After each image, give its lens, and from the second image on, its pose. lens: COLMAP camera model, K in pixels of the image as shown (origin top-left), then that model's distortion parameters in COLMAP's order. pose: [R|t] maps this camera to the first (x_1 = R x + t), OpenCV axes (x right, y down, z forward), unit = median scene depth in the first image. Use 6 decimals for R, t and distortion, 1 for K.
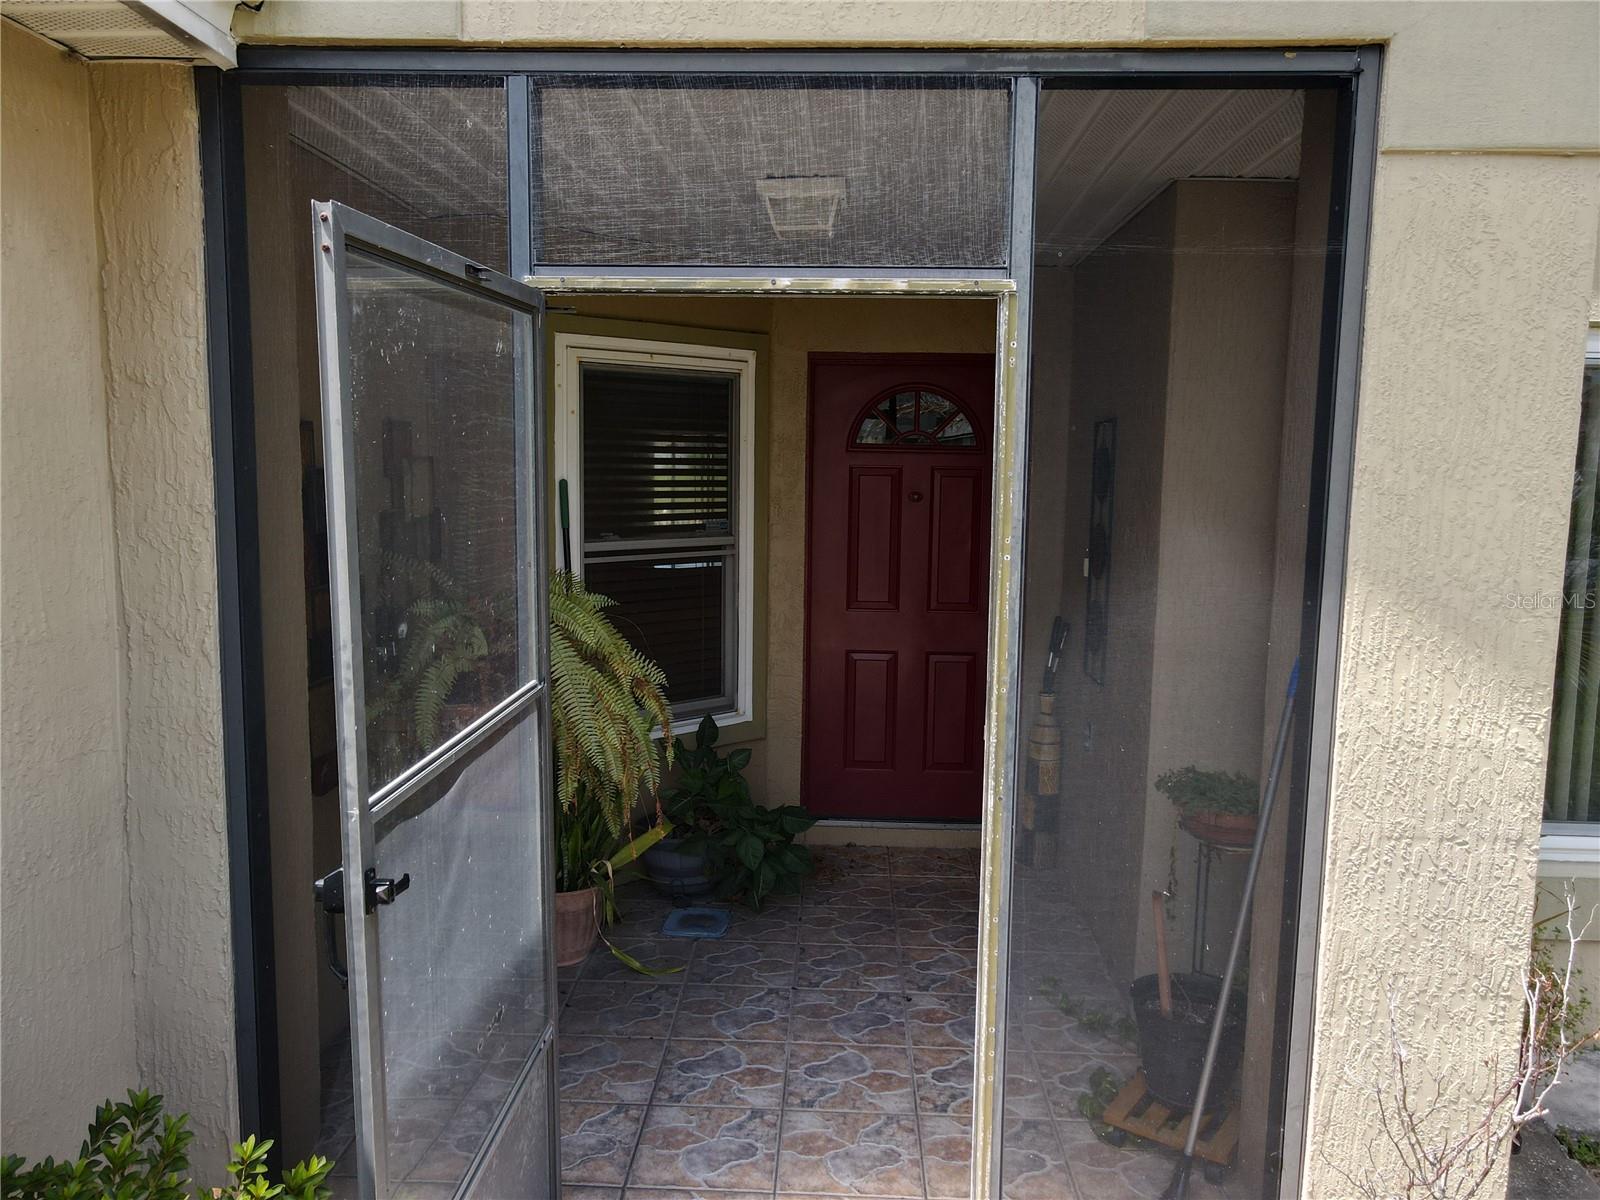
lens RADIAL K [[1194.7, 0, 800.0], [0, 1194.7, 600.0], [0, 0, 1]] dist [0.003736, 0.014167]
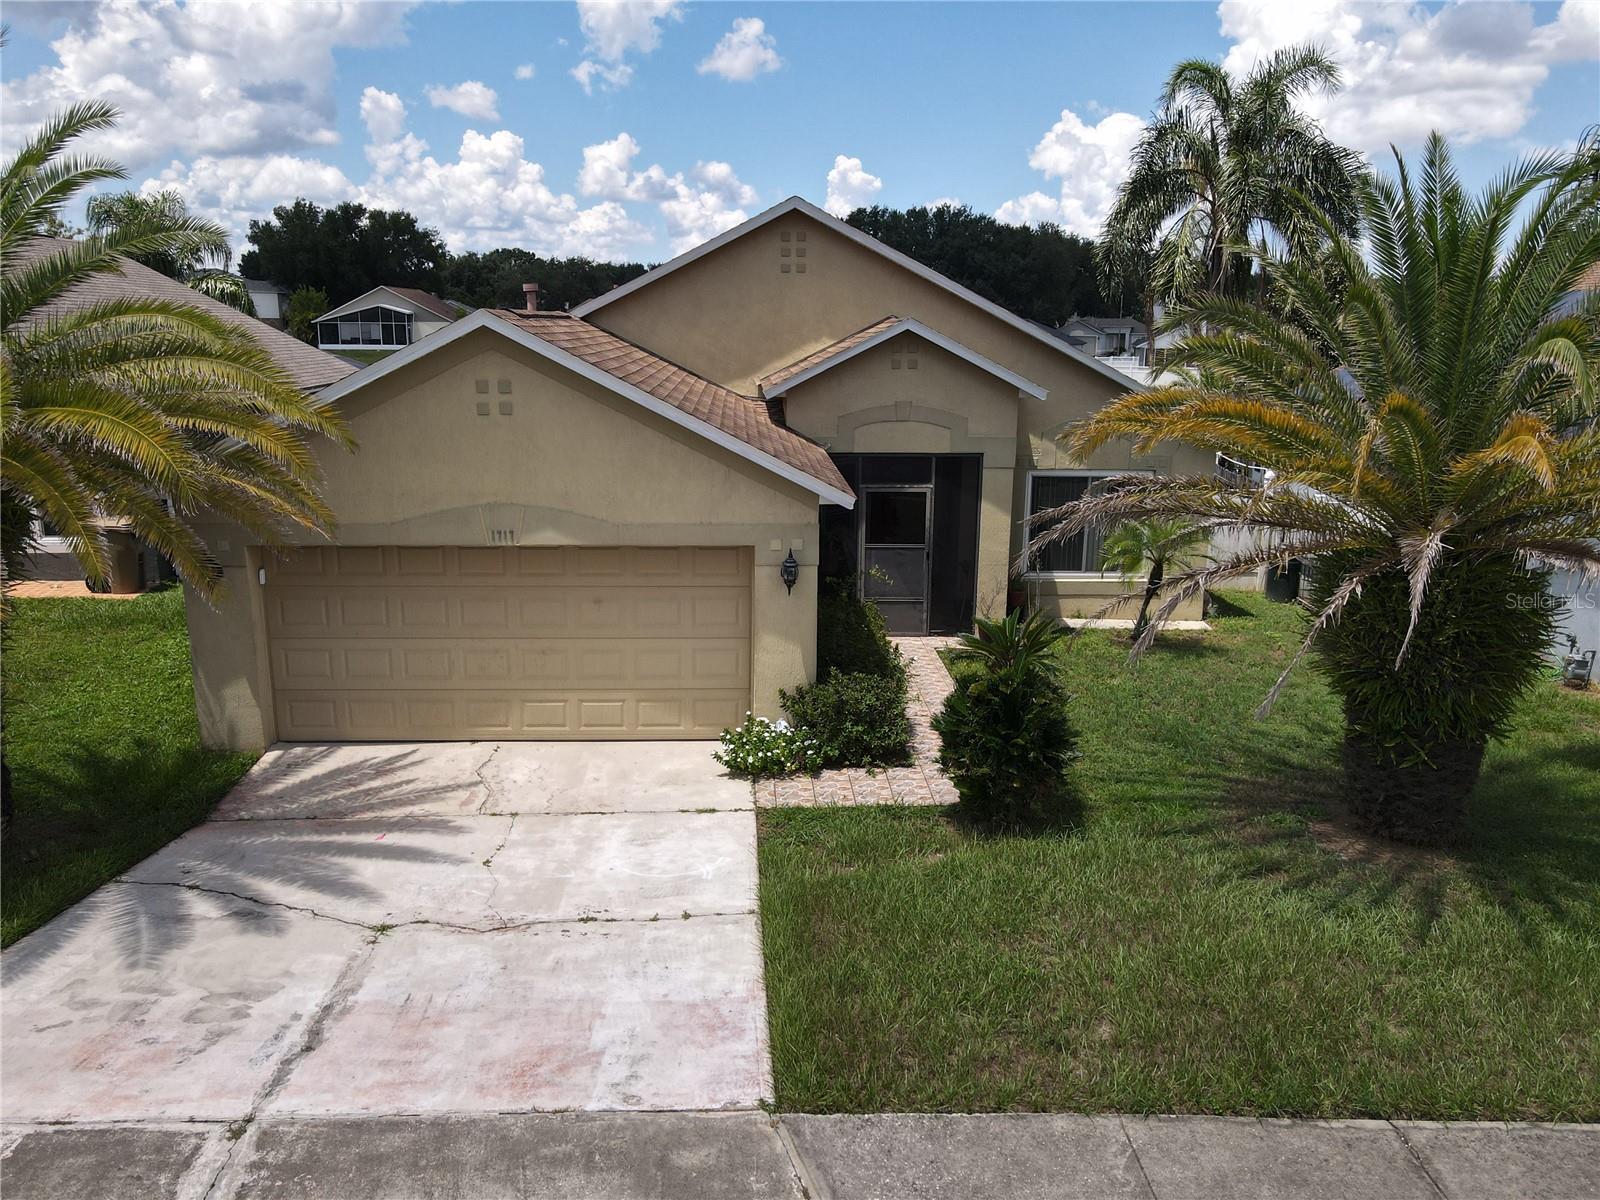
lens RADIAL K [[1194.7, 0, 800.0], [0, 1194.7, 600.0], [0, 0, 1]] dist [0.003736, 0.014167]
pose [[0.995249, -0.027846, 0.093295, -0.886729], [0.017393, 0.993663, 0.111046, -0.283218], [-0.095796, -0.108895, 0.989427, -4.164687]]
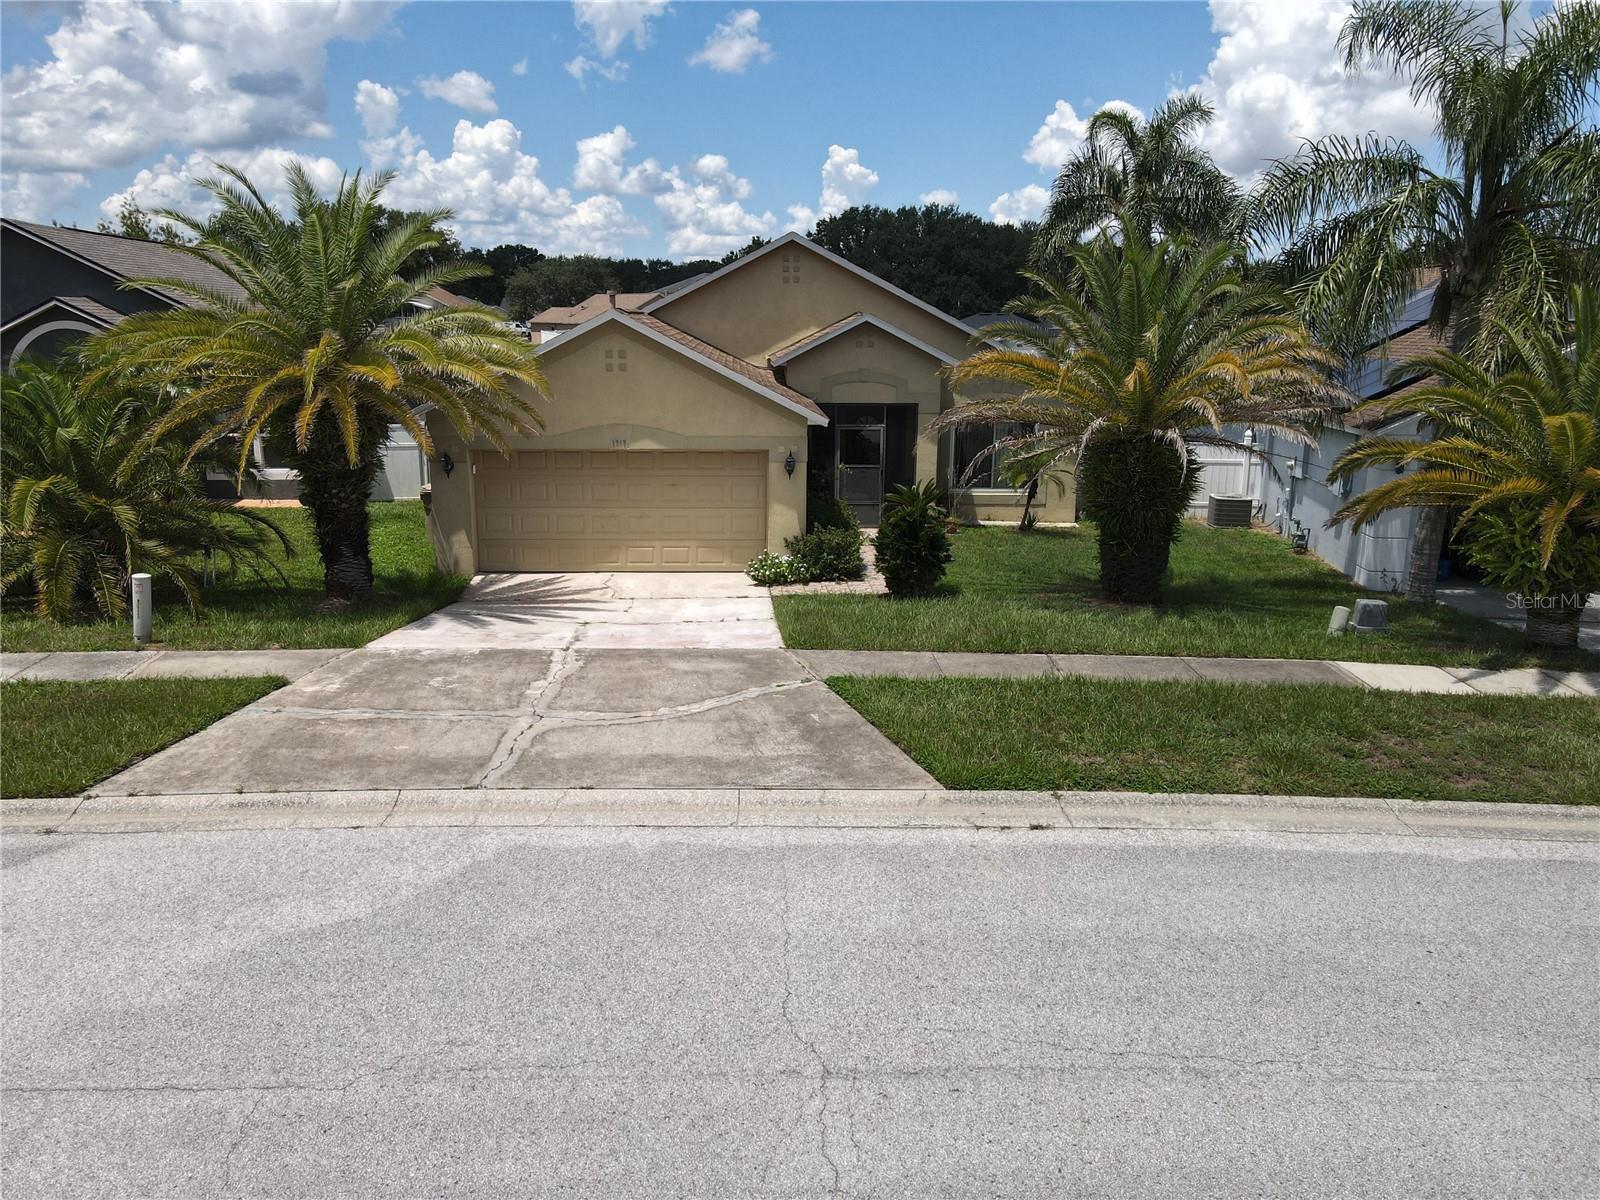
lens RADIAL K [[1194.7, 0, 800.0], [0, 1194.7, 600.0], [0, 0, 1]] dist [0.003736, 0.014167]
pose [[0.994845, -0.030098, 0.096834, -1.133265], [0.018781, 0.993104, 0.115719, 0.010093], [-0.099649, -0.113304, 0.988551, -6.629936]]
